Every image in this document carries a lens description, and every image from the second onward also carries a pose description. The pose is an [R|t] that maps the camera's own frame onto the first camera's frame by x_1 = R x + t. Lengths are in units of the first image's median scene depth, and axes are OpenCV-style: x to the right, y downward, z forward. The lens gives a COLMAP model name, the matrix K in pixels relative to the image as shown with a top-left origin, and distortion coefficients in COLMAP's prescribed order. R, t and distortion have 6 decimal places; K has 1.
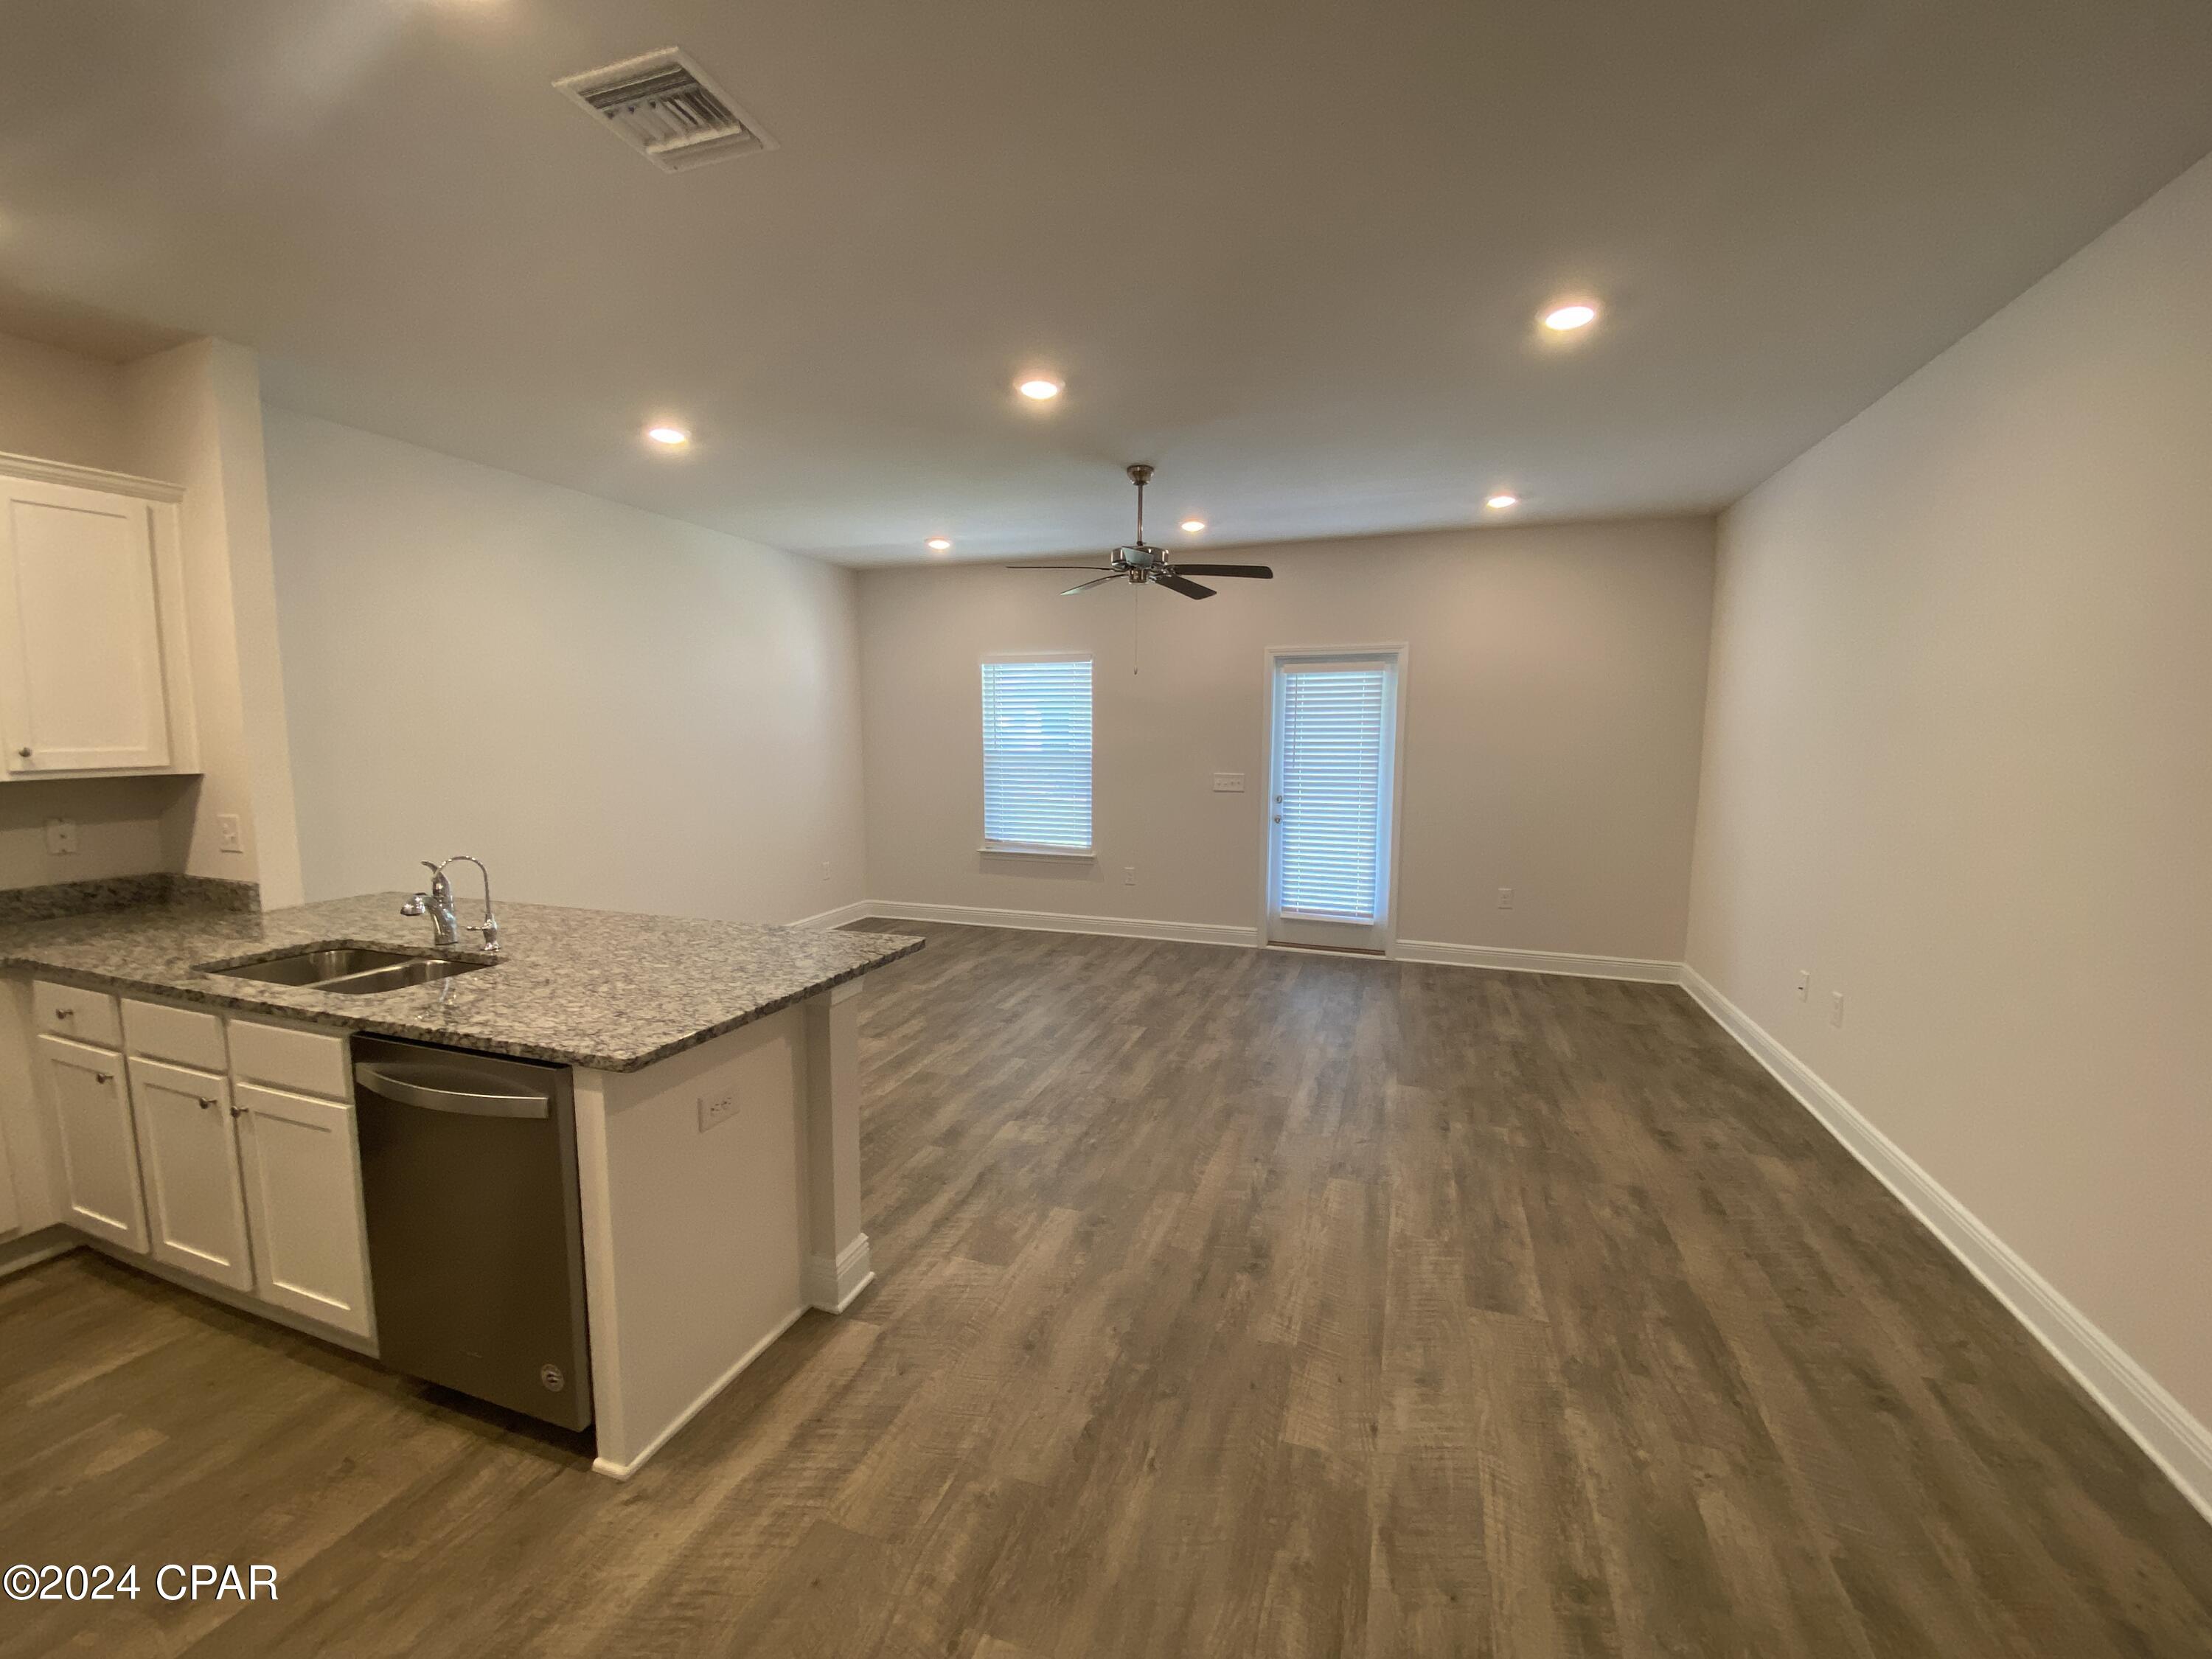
lens RADIAL K [[890.8, 0, 1091.5], [0, 890.8, 836.6], [0, 0, 1]] dist [0.015988, -0.019398]
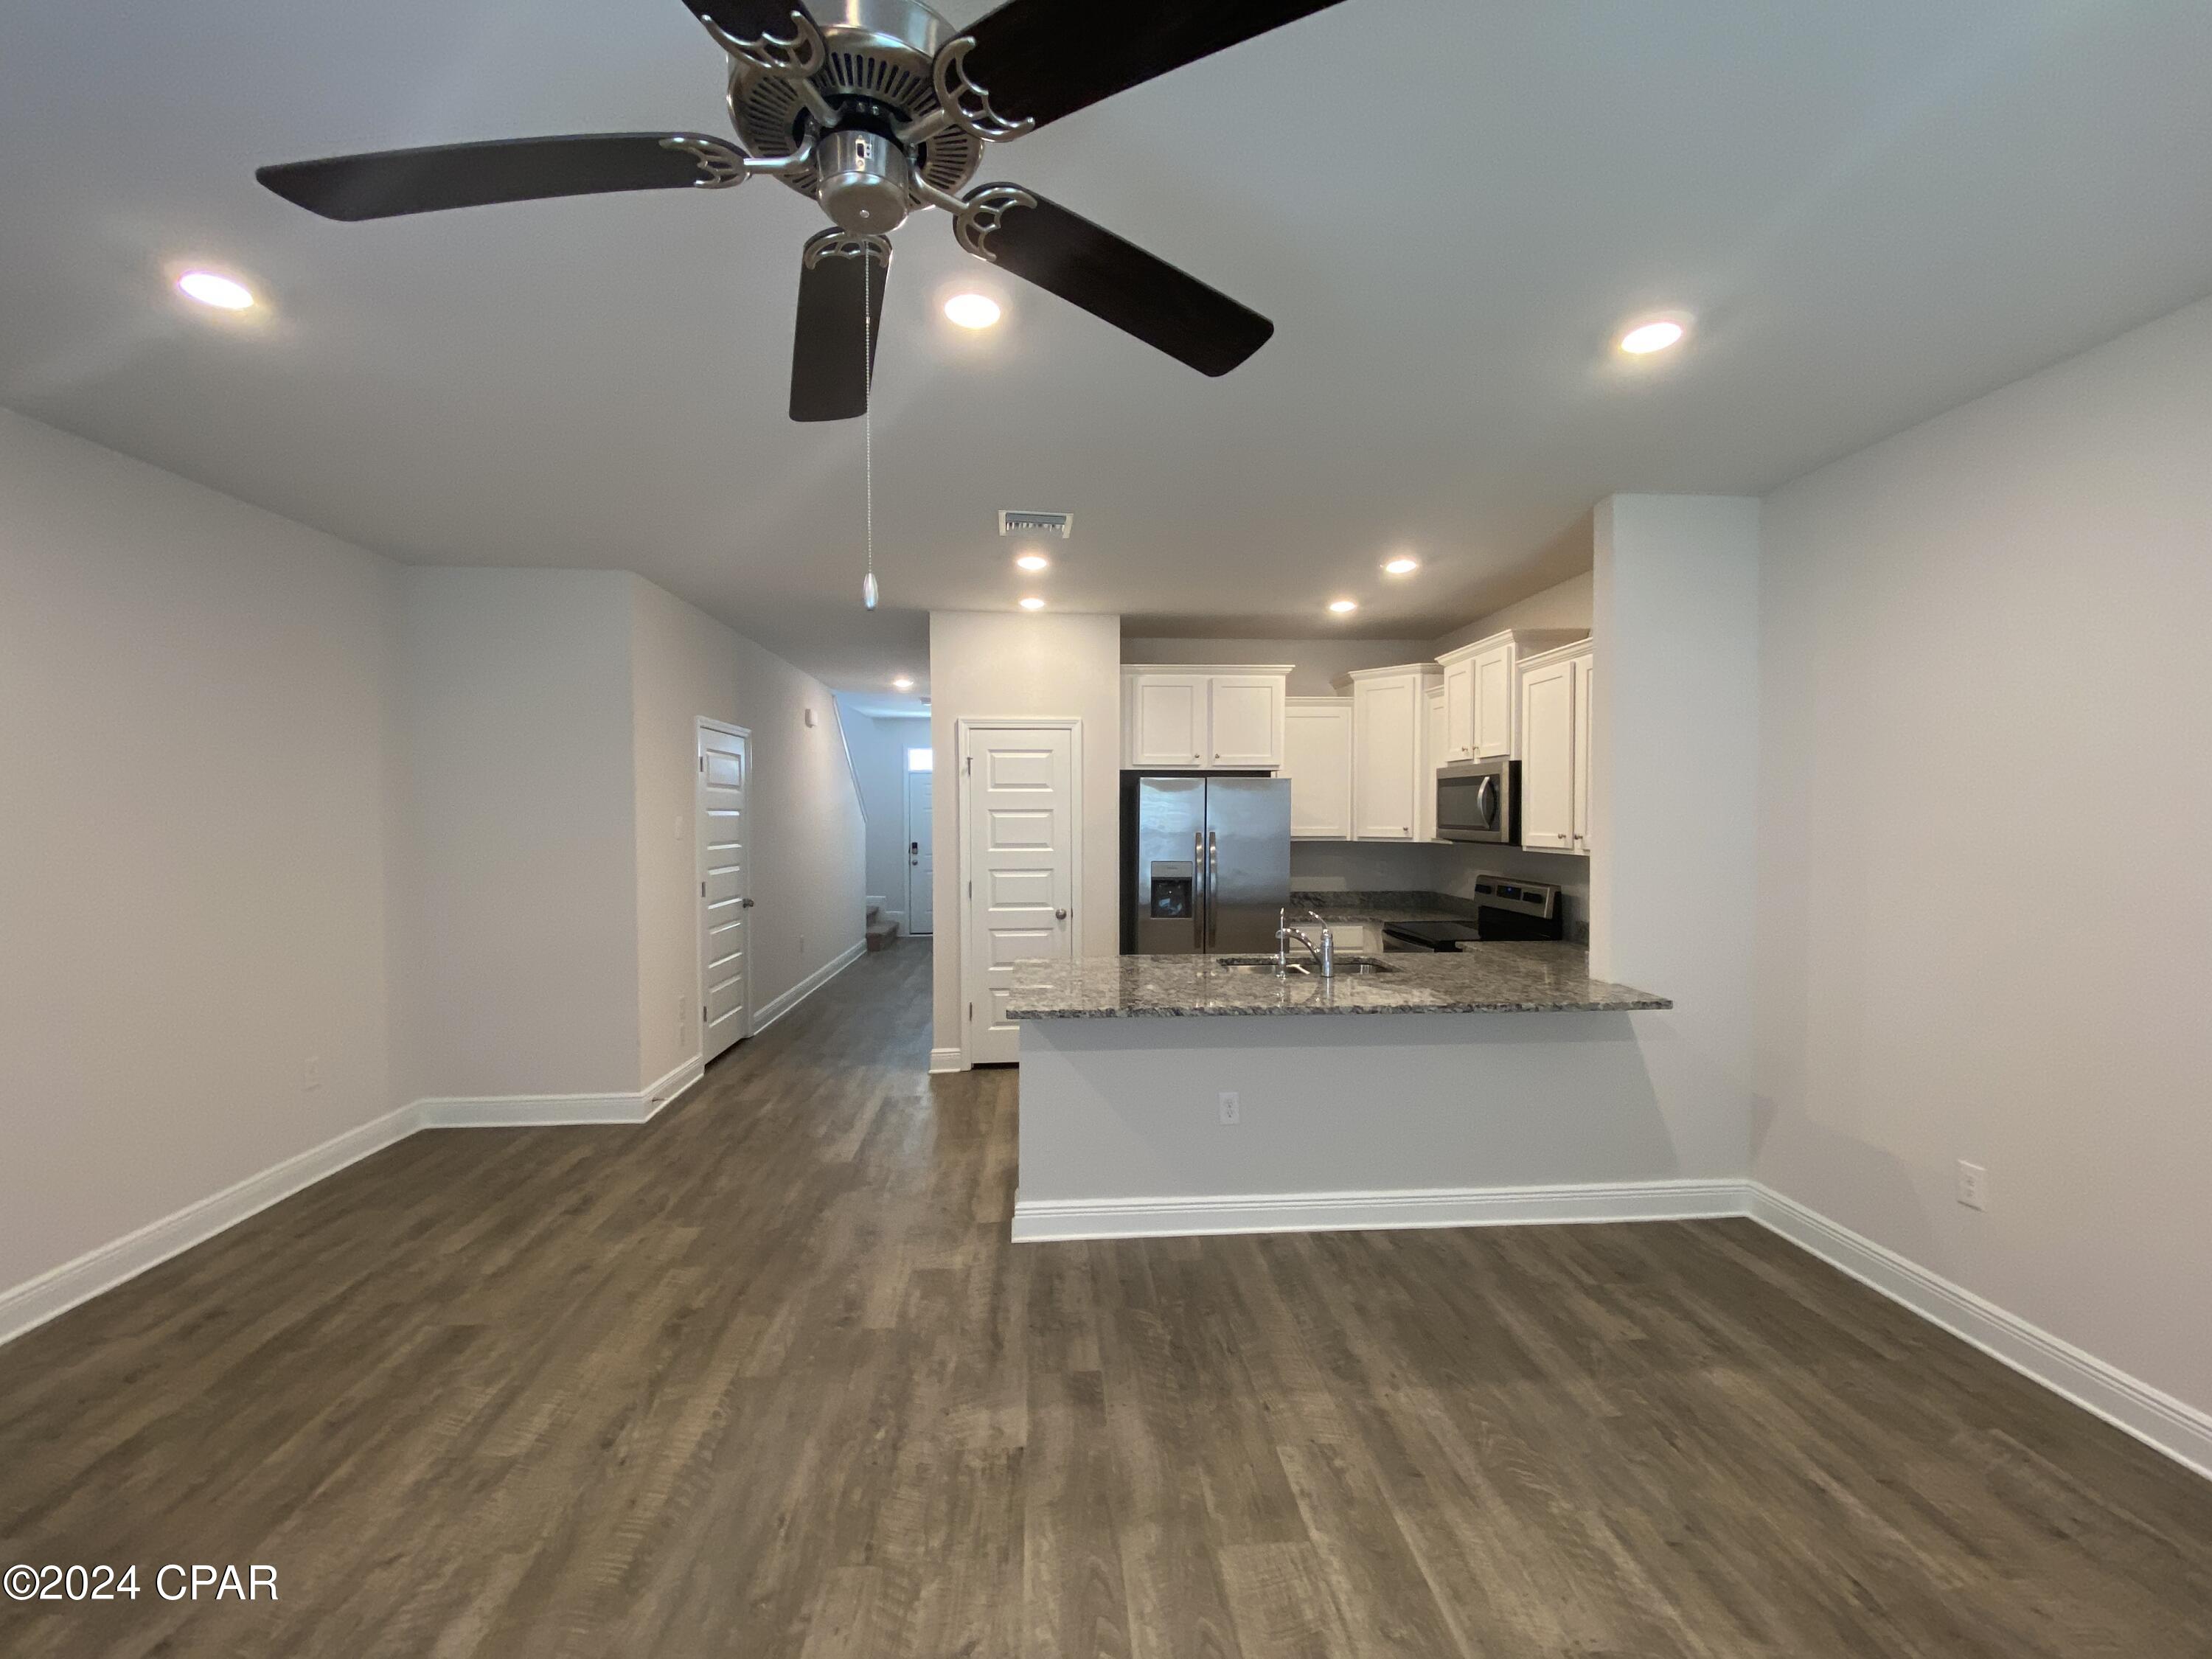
lens RADIAL K [[891.0, 0, 1112.8], [0, 891.0, 802.0], [0, 0, 1]] dist [0.016164, -0.018180]
pose [[-0.910328, -0.009462, -0.413780, 0.122797], [-0.050274, 0.994864, 0.087855, -0.196388], [0.410823, 0.100779, -0.906128, 1.604433]]
